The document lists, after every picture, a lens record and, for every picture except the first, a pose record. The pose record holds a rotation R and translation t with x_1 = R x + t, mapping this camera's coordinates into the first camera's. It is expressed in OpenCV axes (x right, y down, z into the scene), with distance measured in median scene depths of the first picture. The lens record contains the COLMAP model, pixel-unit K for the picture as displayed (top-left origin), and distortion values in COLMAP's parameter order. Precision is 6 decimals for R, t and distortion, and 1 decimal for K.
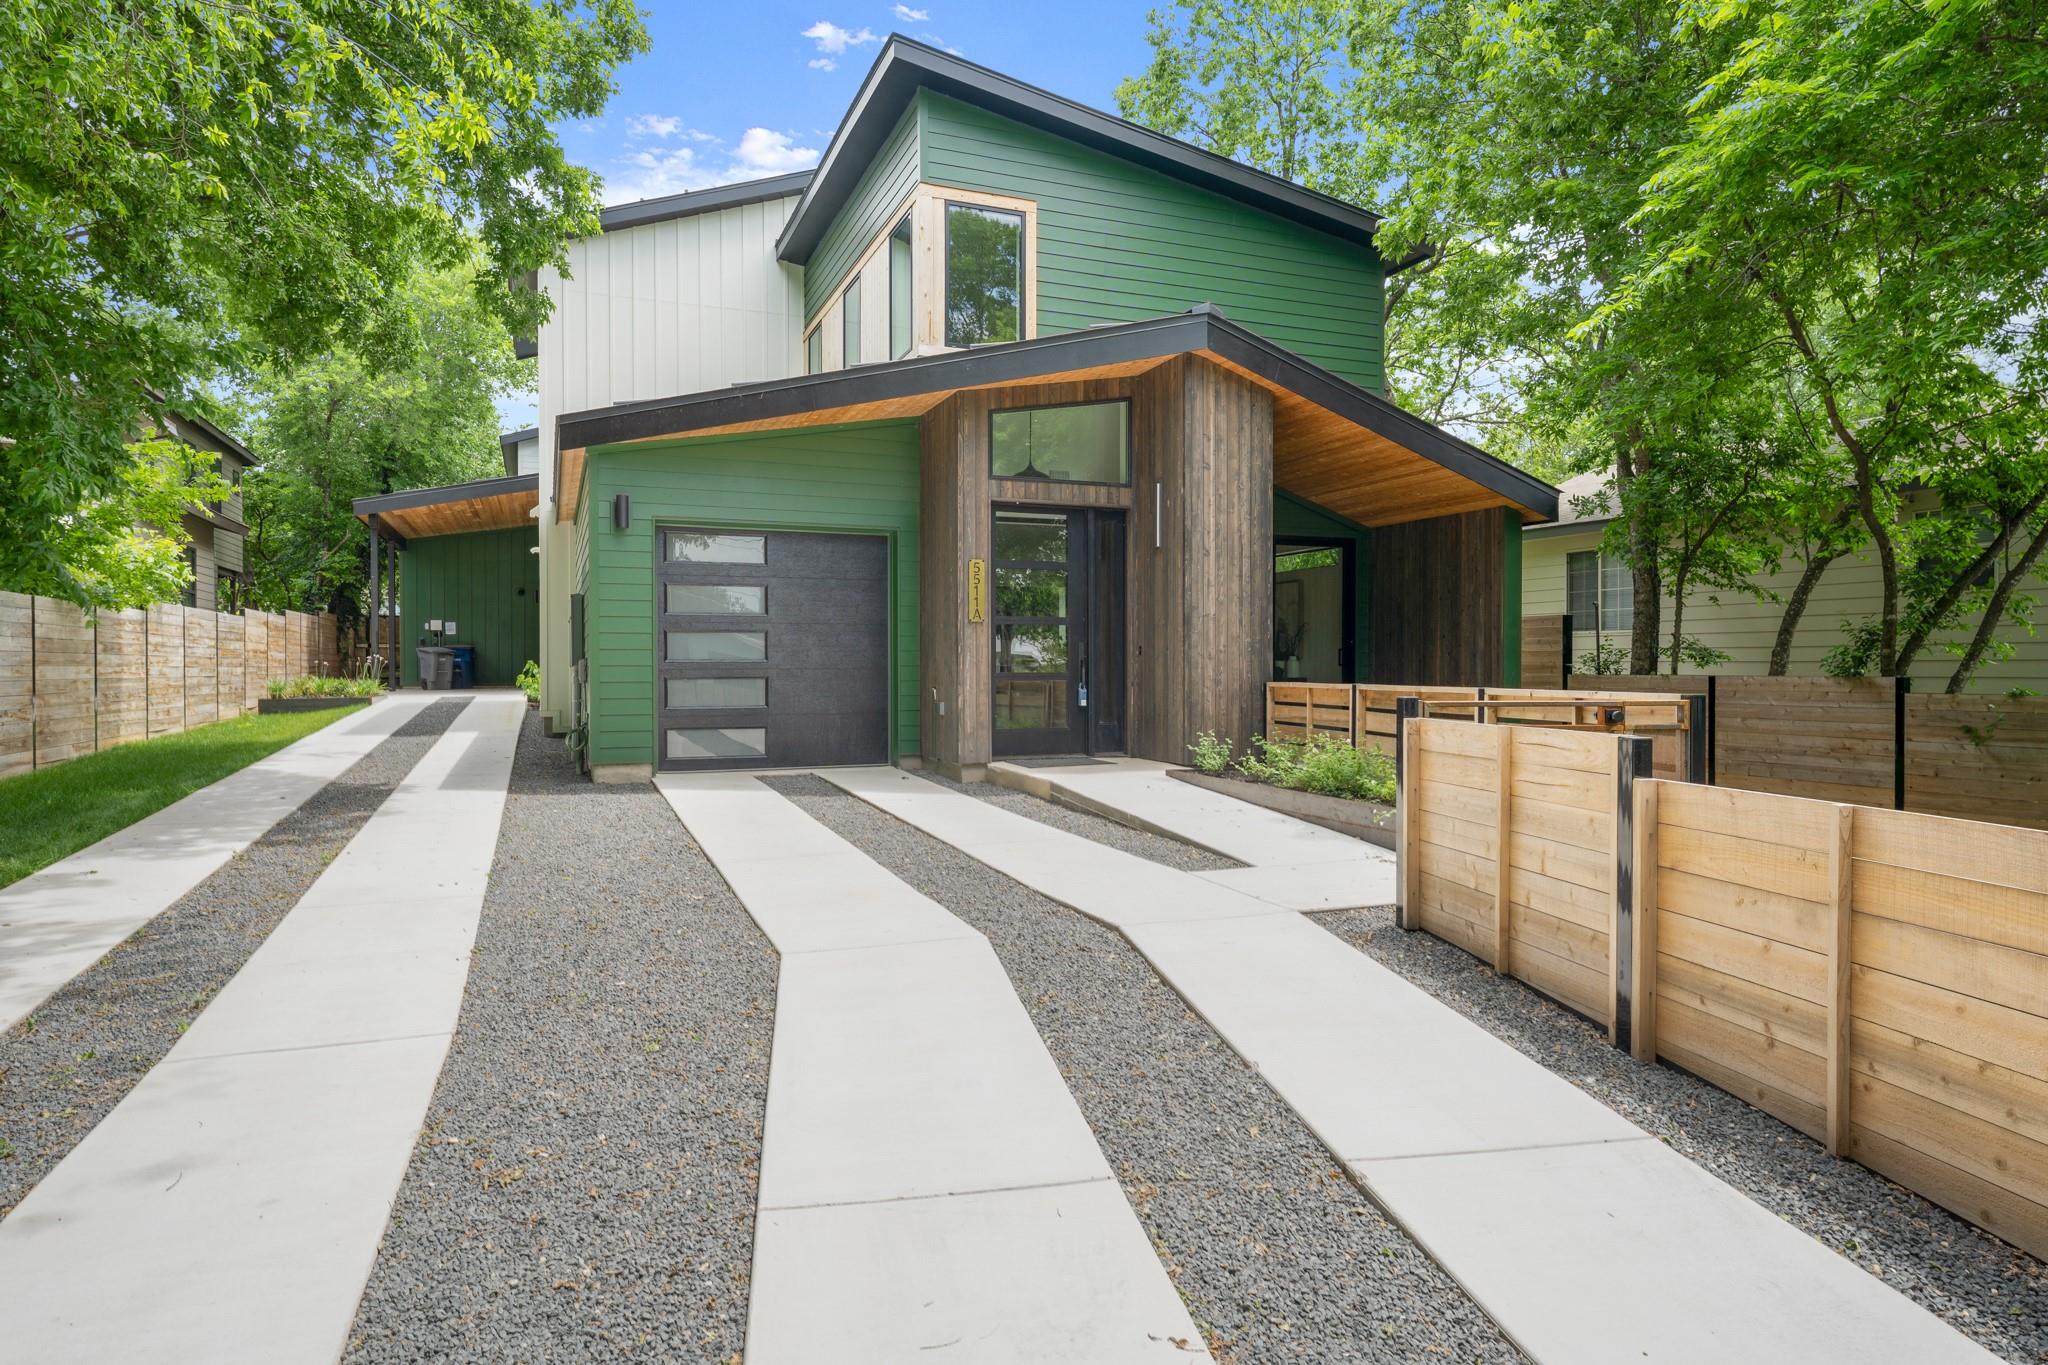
lens RADIAL K [[1163.1, 0, 1006.5], [0, 1163.1, 696.1], [0, 0, 1]] dist [0.004805, 0.000776]
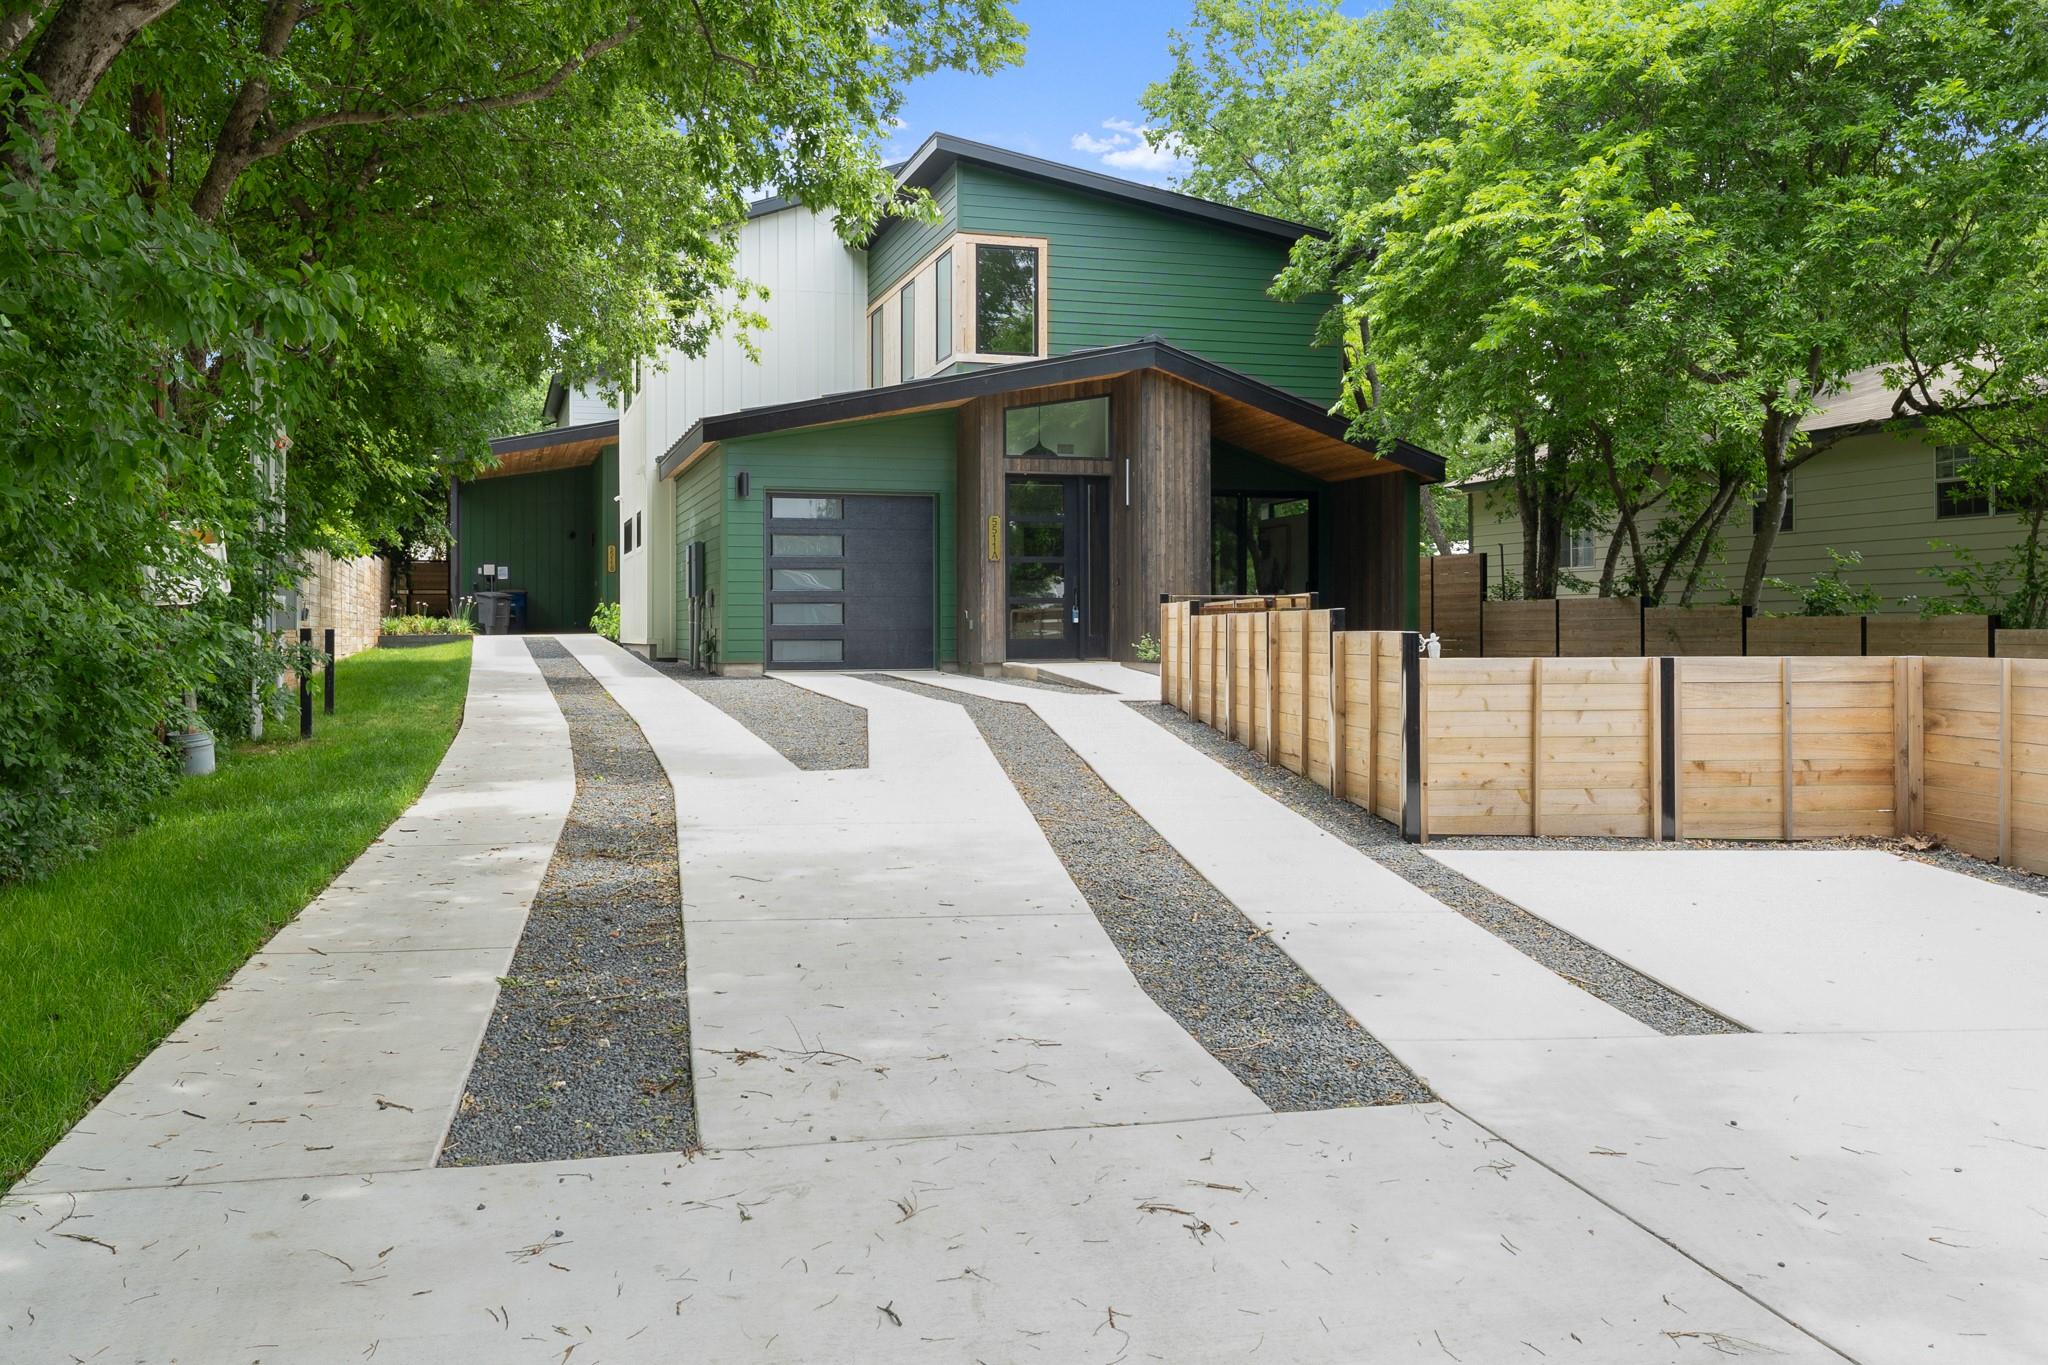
lens RADIAL K [[1676.1, 0, 1019.8], [0, 1676.1, 664.2], [0, 0, 1]] dist [-0.006700, 0.010860]
pose [[0.997407, -0.000687, -0.071959, 0.146254], [0.000278, 0.999984, -0.005687, 0.069961], [0.071962, 0.005652, 0.997391, -0.978366]]
